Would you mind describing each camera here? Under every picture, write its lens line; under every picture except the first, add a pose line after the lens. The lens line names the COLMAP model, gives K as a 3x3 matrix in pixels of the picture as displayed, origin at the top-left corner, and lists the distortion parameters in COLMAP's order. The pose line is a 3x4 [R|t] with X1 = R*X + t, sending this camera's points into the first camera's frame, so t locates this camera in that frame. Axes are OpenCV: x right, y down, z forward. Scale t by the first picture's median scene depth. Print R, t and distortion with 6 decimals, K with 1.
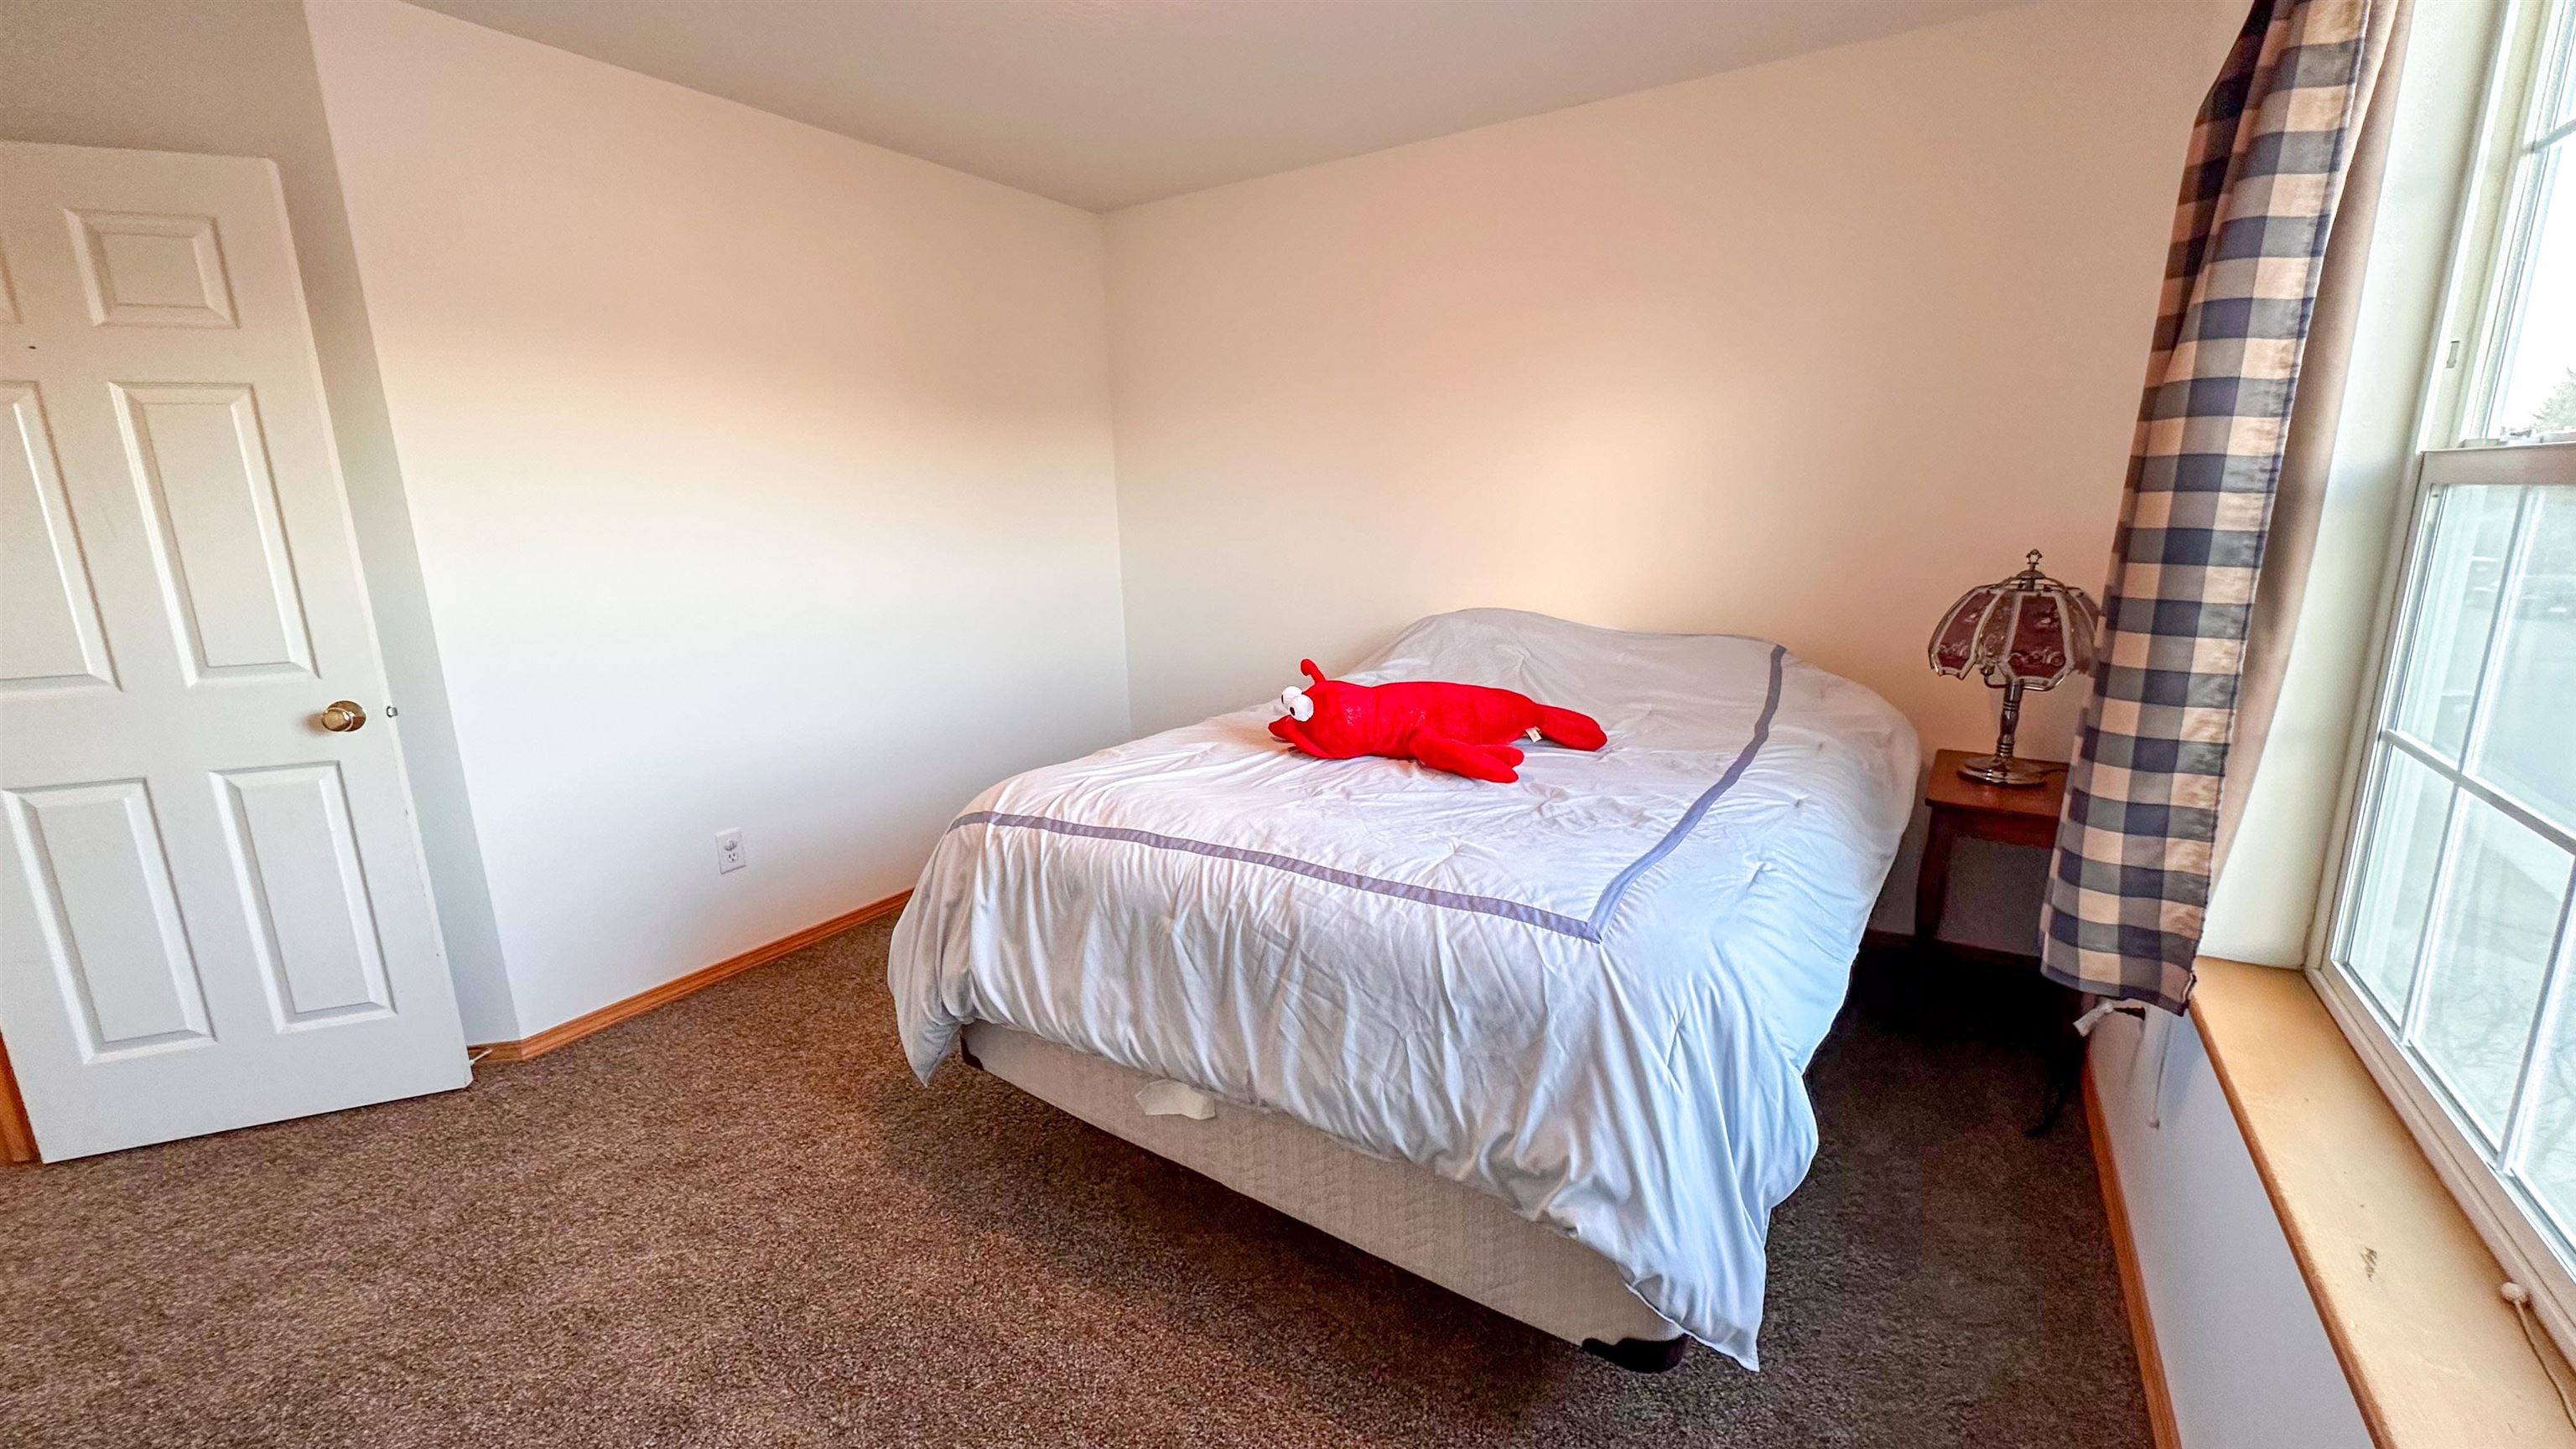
lens RADIAL K [[1031.2, 0, 1285.8], [0, 1031.2, 729.7], [0, 0, 1]] dist [-0.002317, 0.000342]
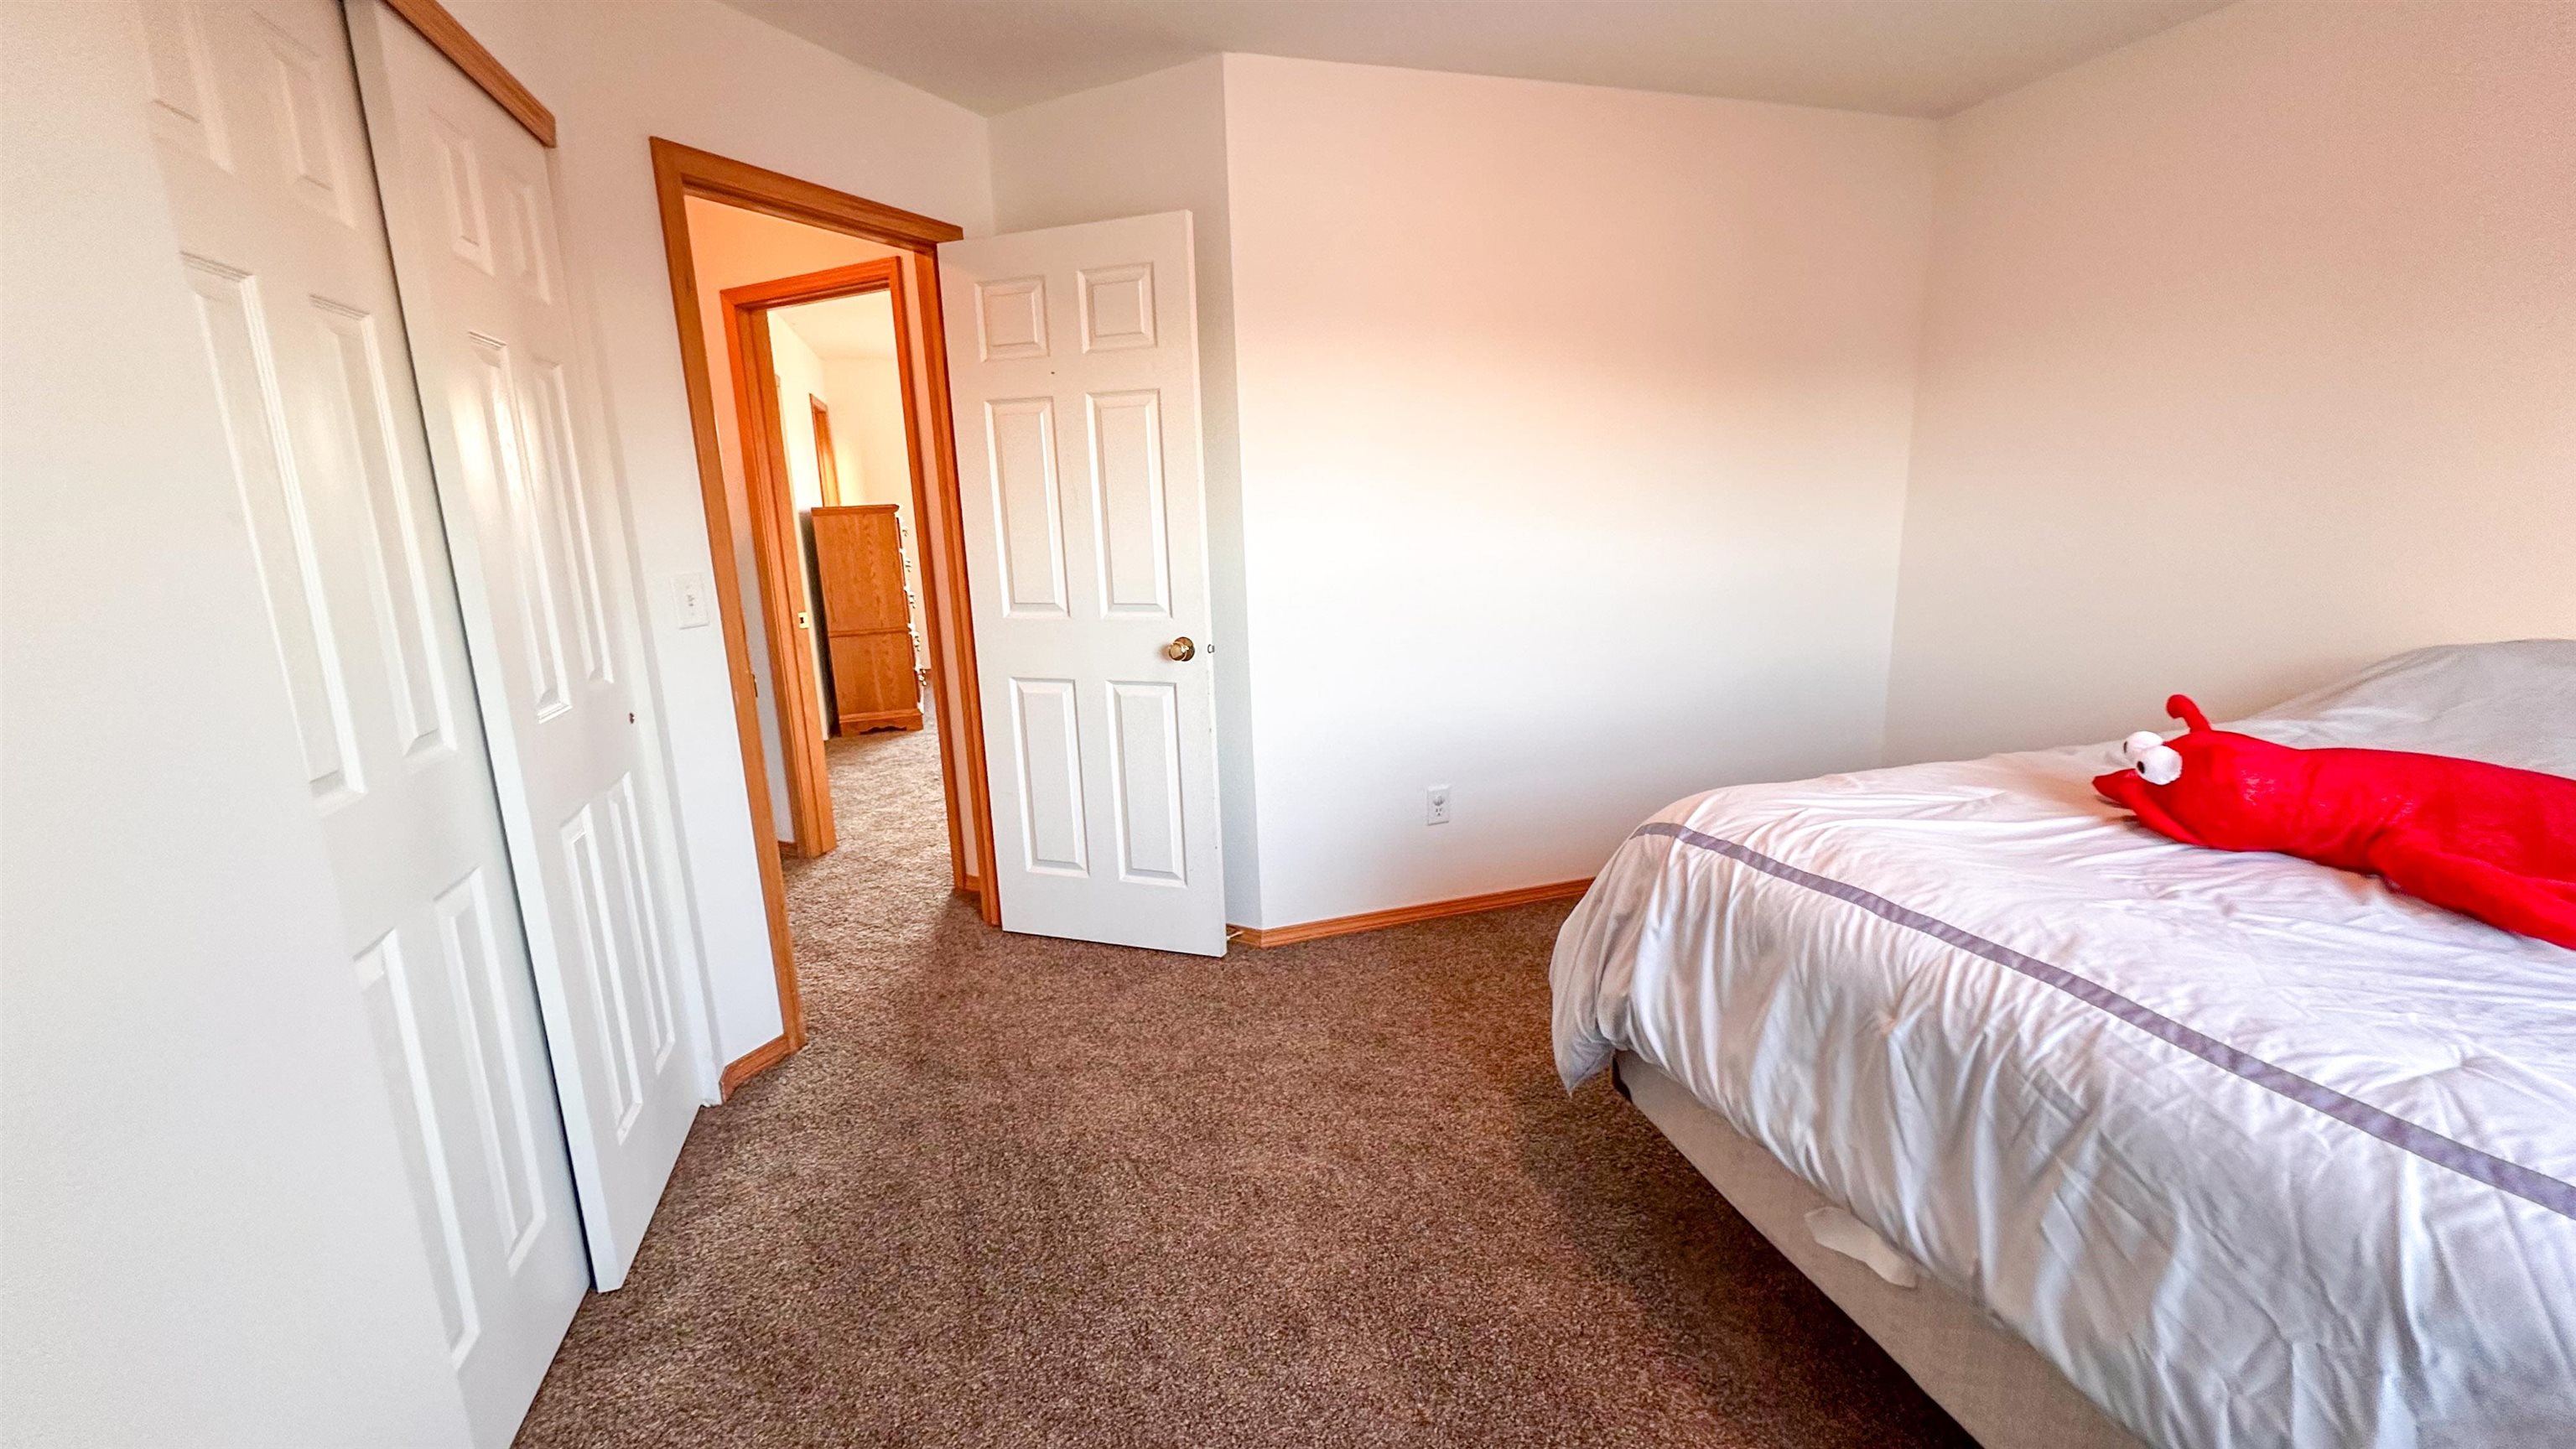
lens RADIAL K [[1031.2, 0, 1285.8], [0, 1031.2, 729.7], [0, 0, 1]] dist [-0.002317, 0.000342]
pose [[0.770359, 0.140332, -0.621976, -0.011267], [-0.126561, 0.989724, 0.066550, -0.019390], [0.624924, 0.027451, 0.780203, 0.110071]]
